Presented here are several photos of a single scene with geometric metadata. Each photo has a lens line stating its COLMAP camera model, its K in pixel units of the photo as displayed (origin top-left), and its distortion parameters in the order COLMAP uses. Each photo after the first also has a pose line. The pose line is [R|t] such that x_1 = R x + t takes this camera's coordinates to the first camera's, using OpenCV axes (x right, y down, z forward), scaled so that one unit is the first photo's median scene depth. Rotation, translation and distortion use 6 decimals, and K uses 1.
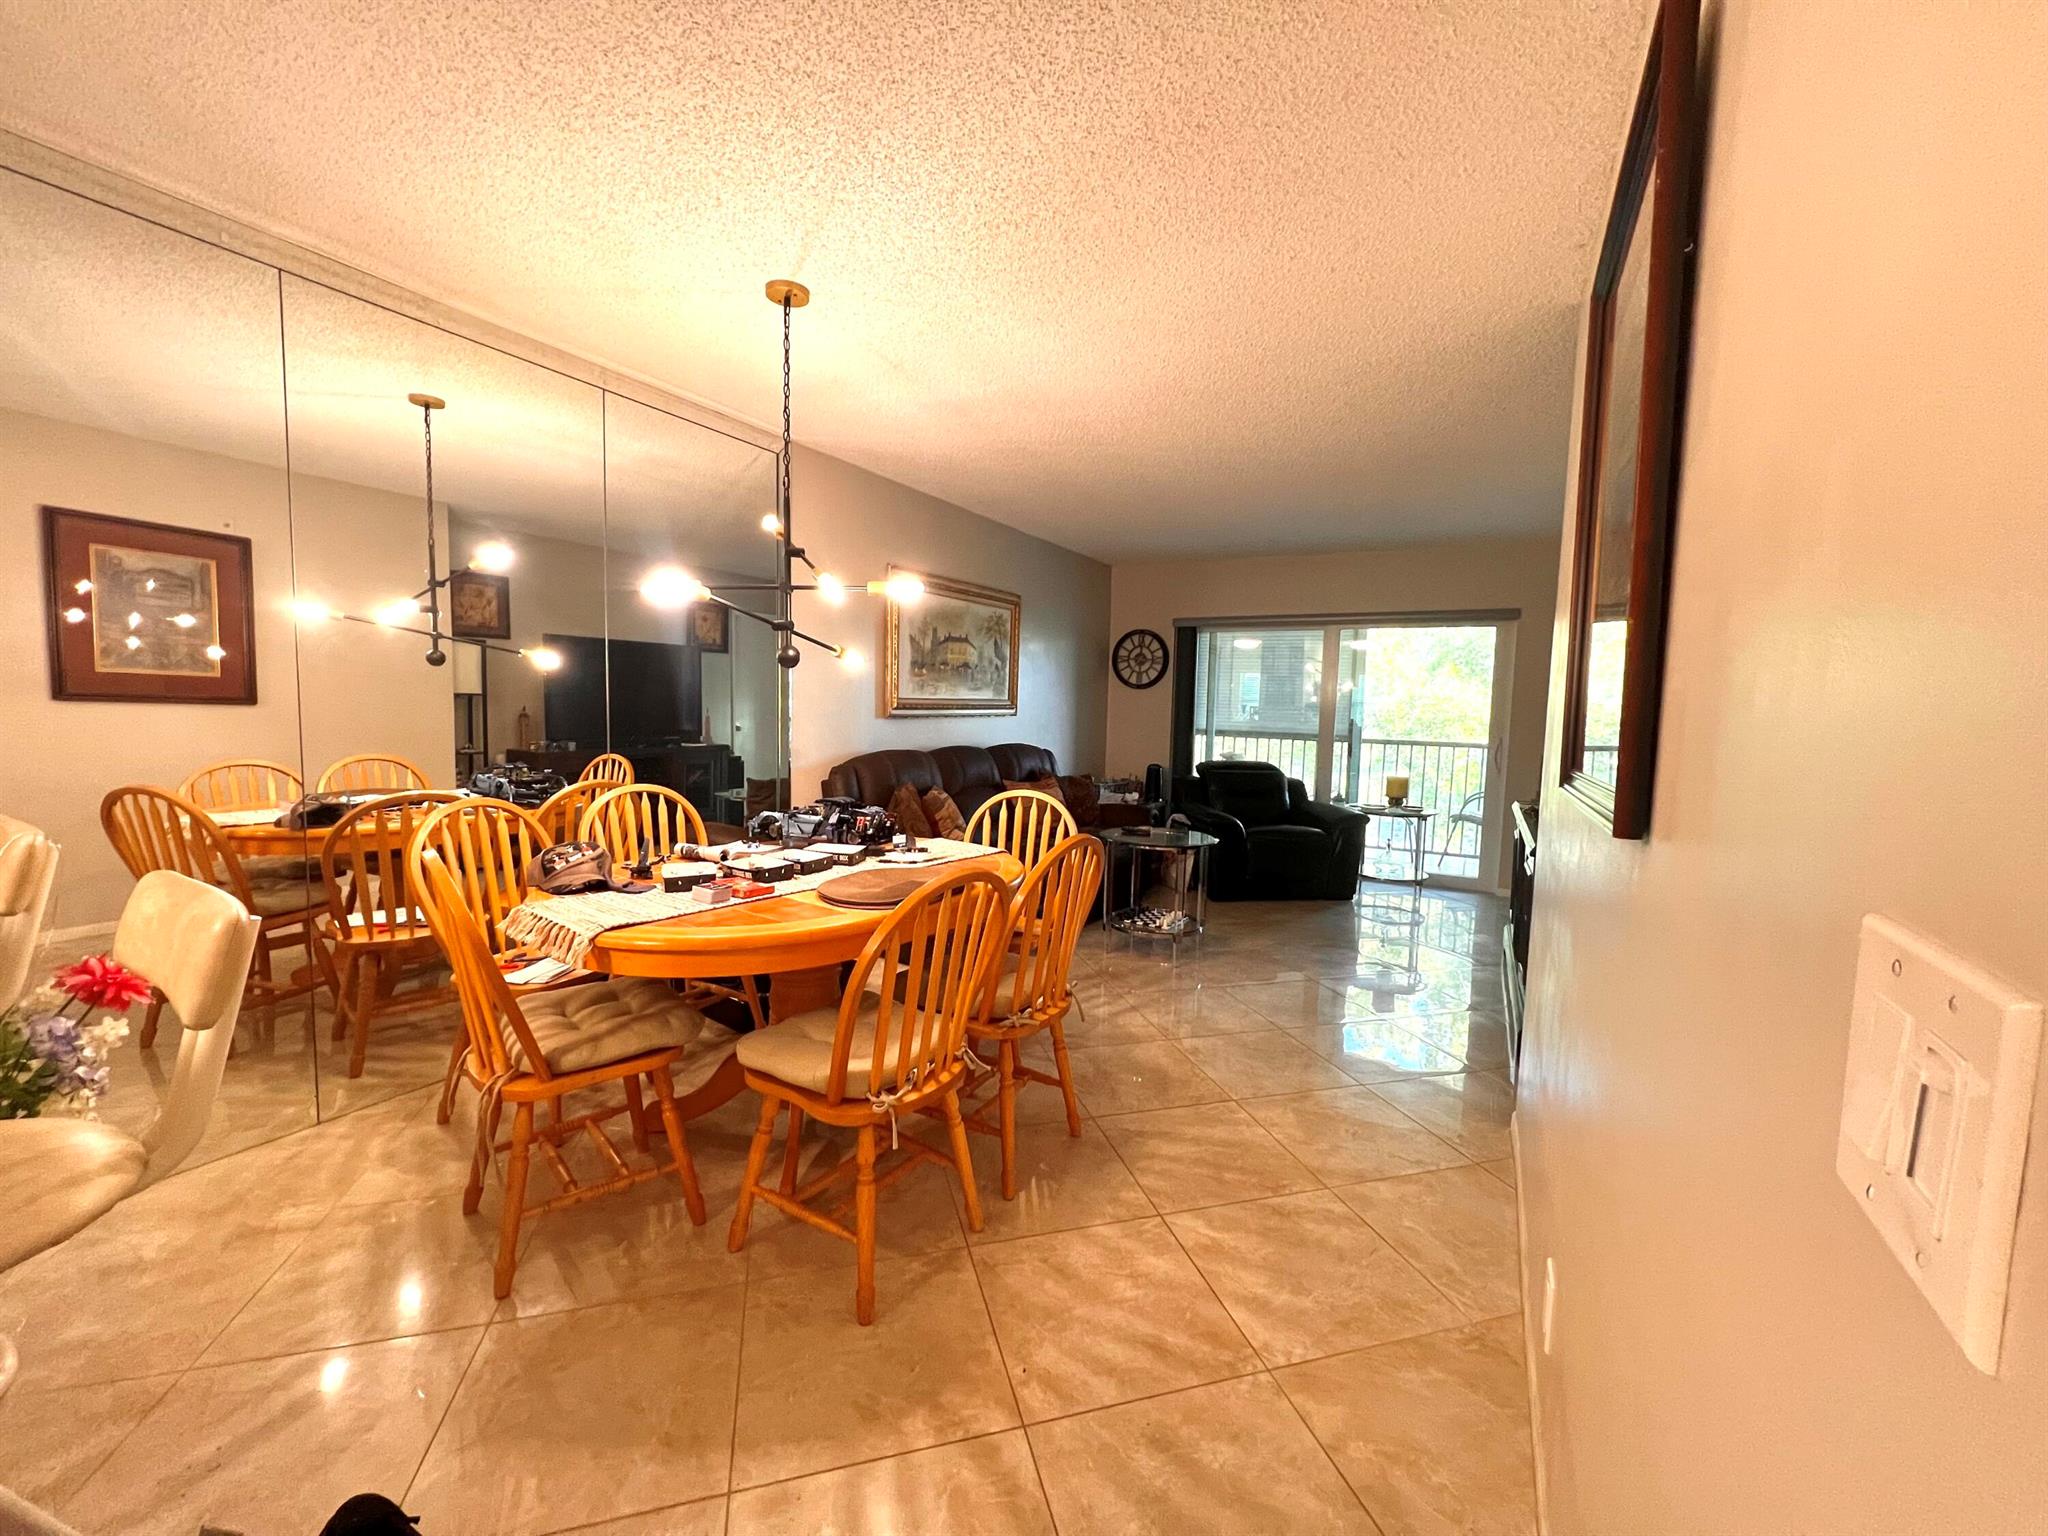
lens RADIAL K [[811.9, 0, 1021.2], [0, 811.9, 761.8], [0, 0, 1]] dist [-0.007236, 0.001518]
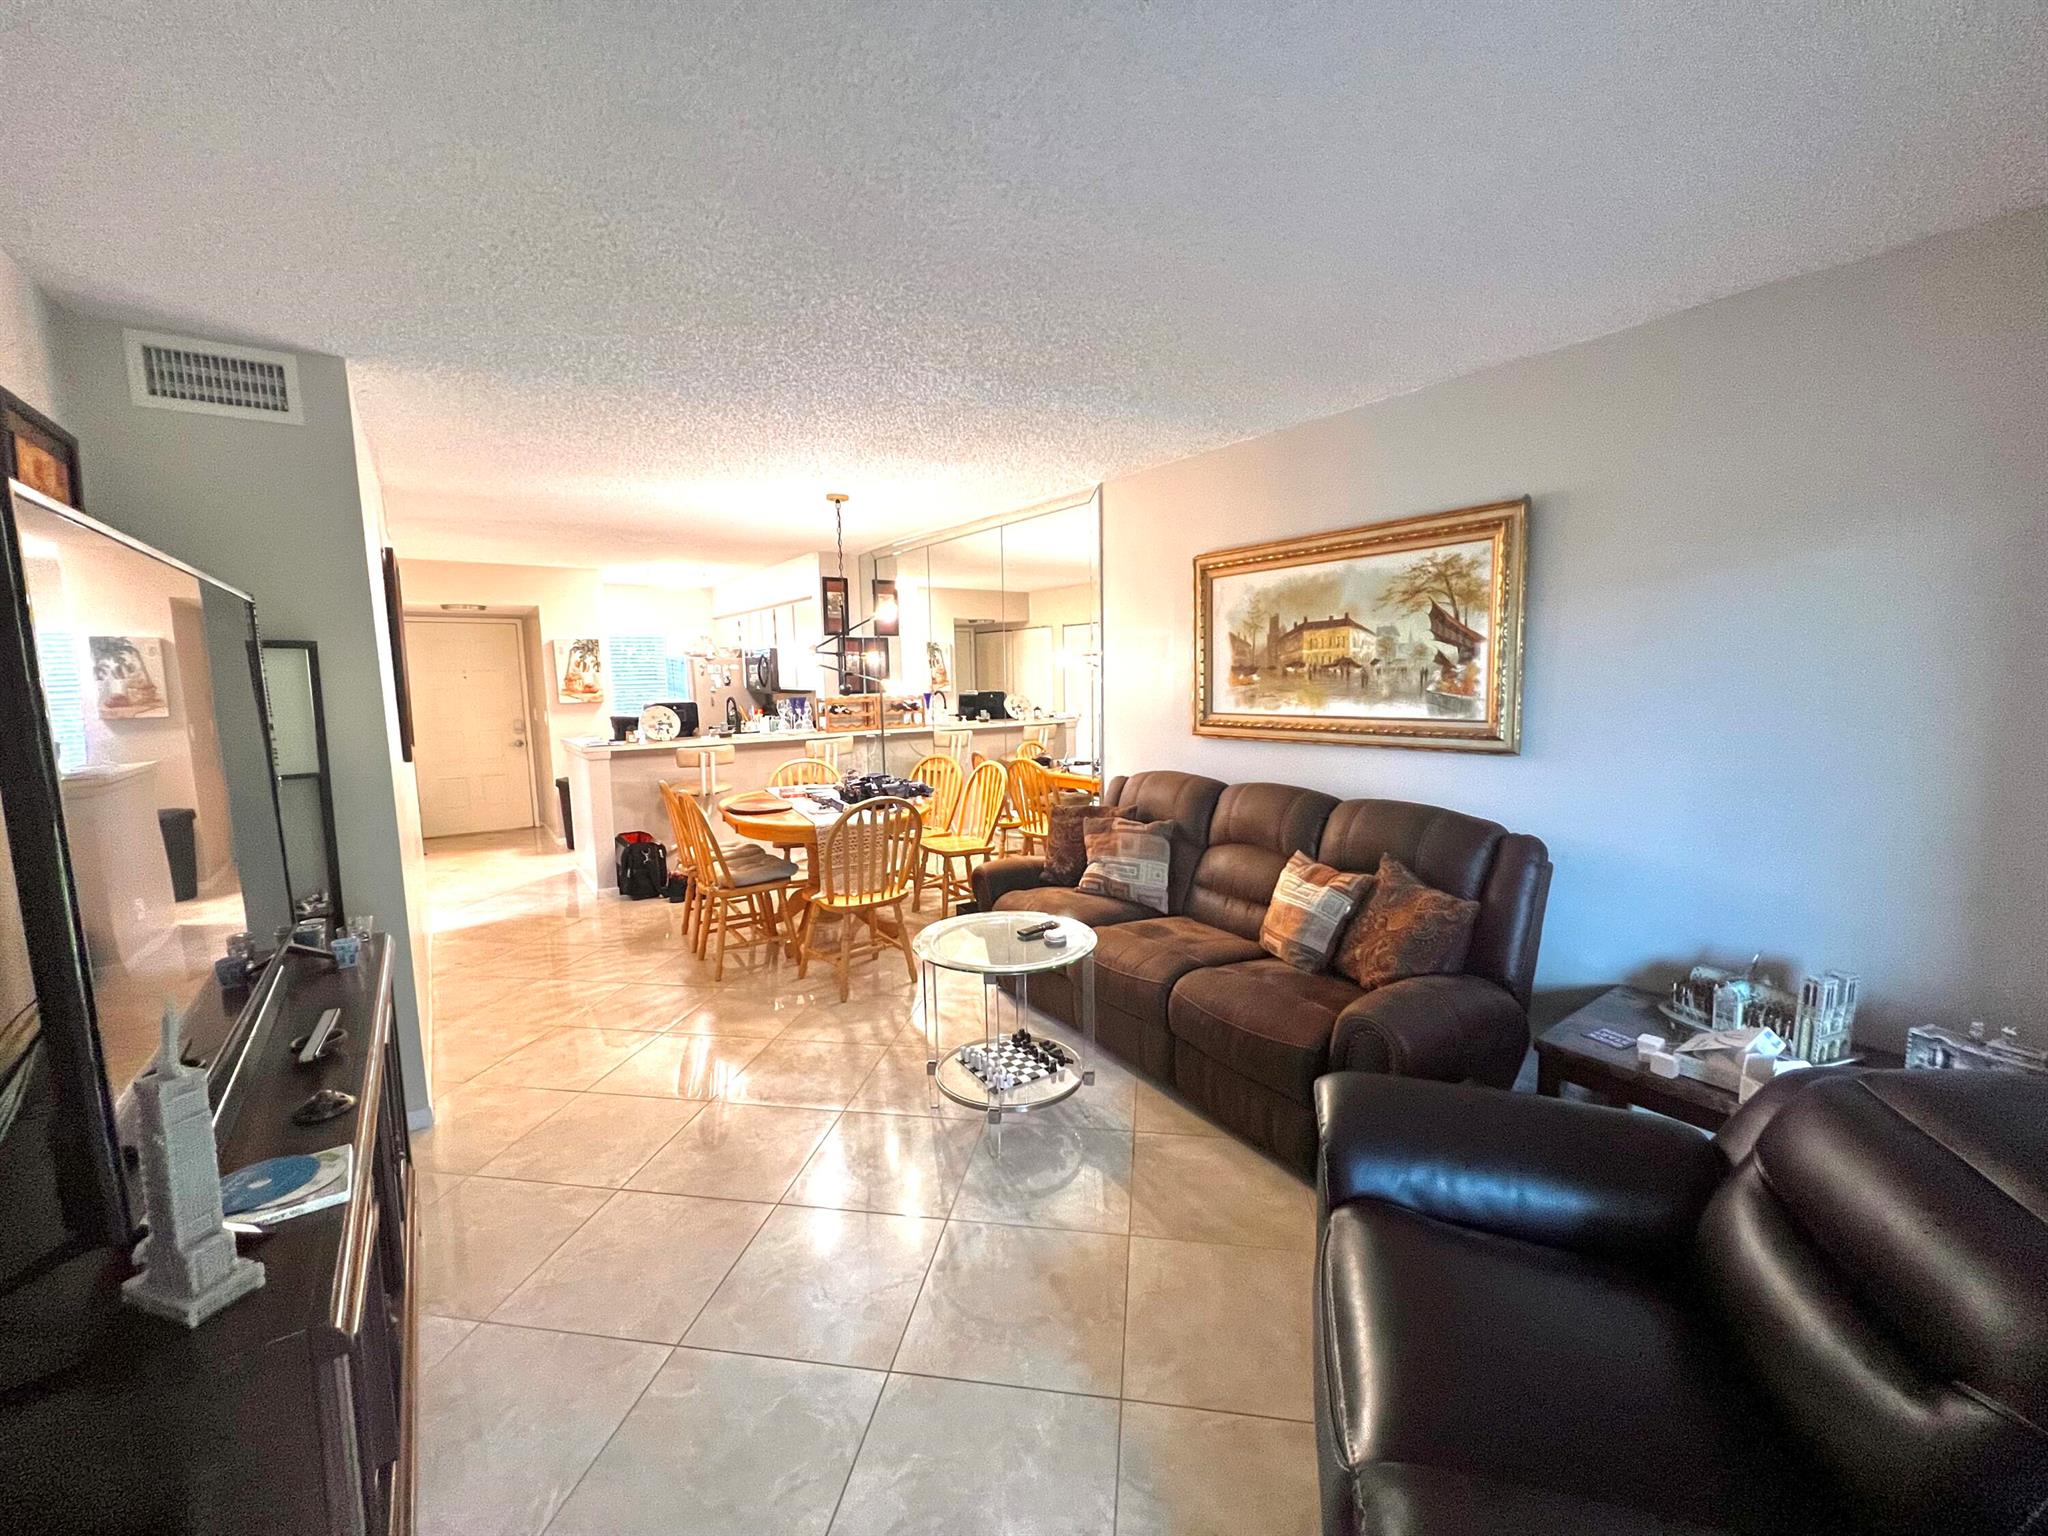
lens RADIAL K [[811.9, 0, 1022.9], [0, 811.9, 768.5], [0, 0, 1]] dist [-0.007236, 0.001518]
pose [[-0.411413, 0.086182, -0.907366, 0.726415], [-0.066005, 0.990089, 0.123967, -0.120102], [0.909056, 0.110892, -0.401647, 1.245242]]
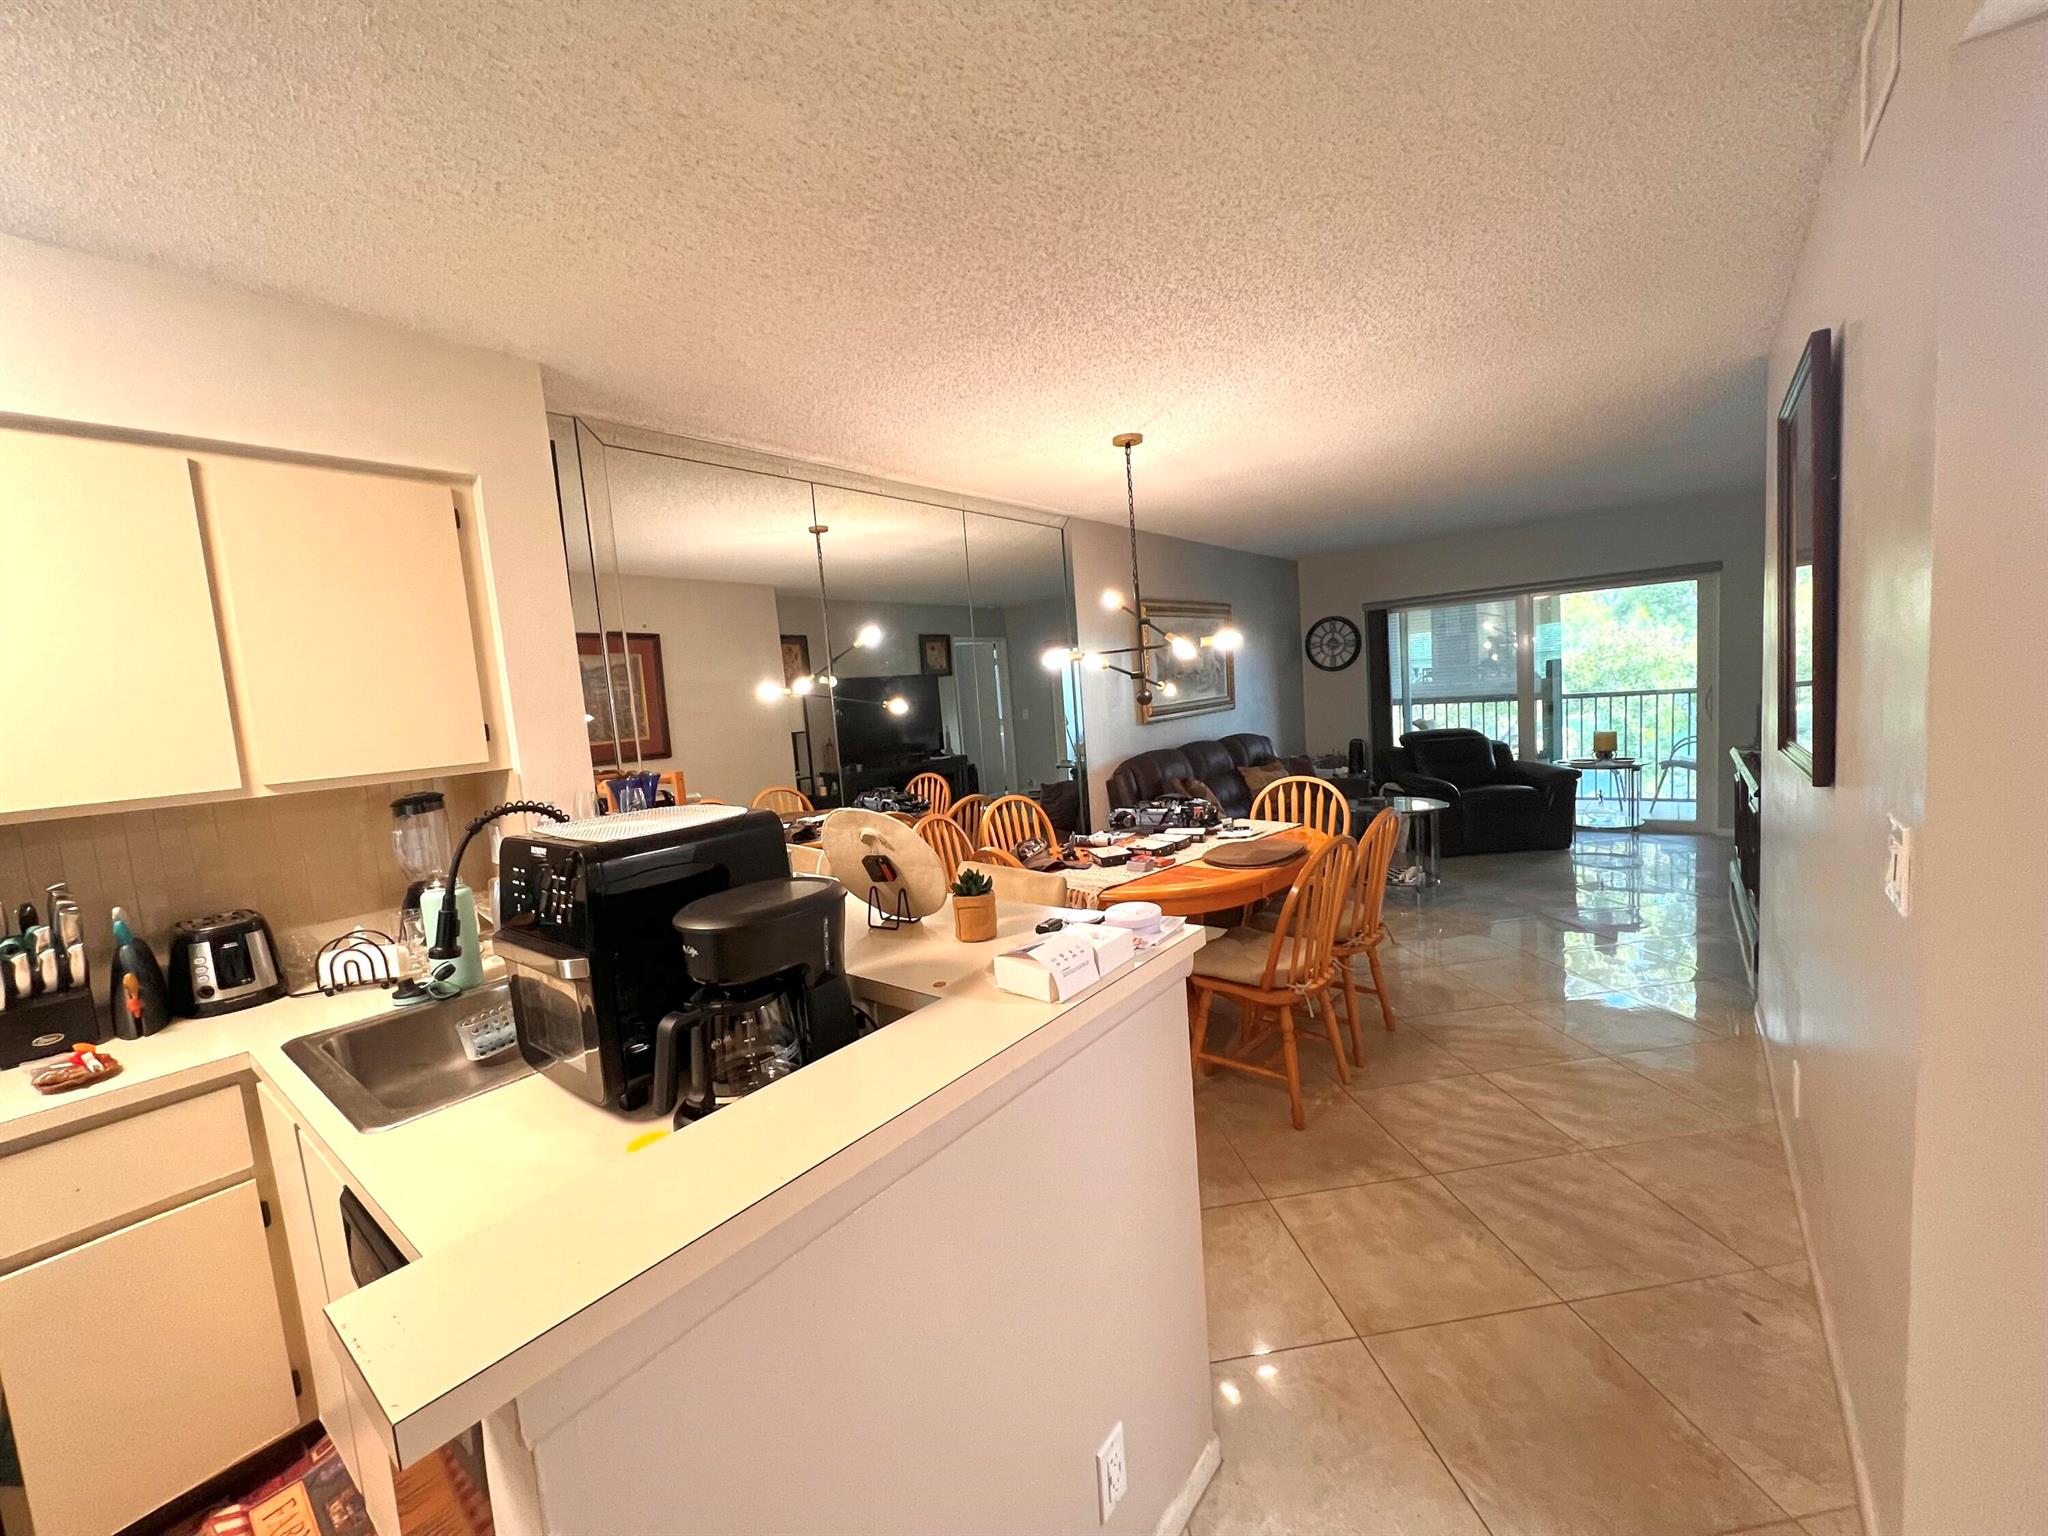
lens RADIAL K [[811.9, 0, 1021.1], [0, 811.9, 762.6], [0, 0, 1]] dist [-0.007236, 0.001518]
pose [[0.982301, -0.085499, -0.166658, -0.159265], [0.088913, 0.995953, 0.013115, -0.031451], [0.164862, -0.027701, 0.985928, -0.242636]]
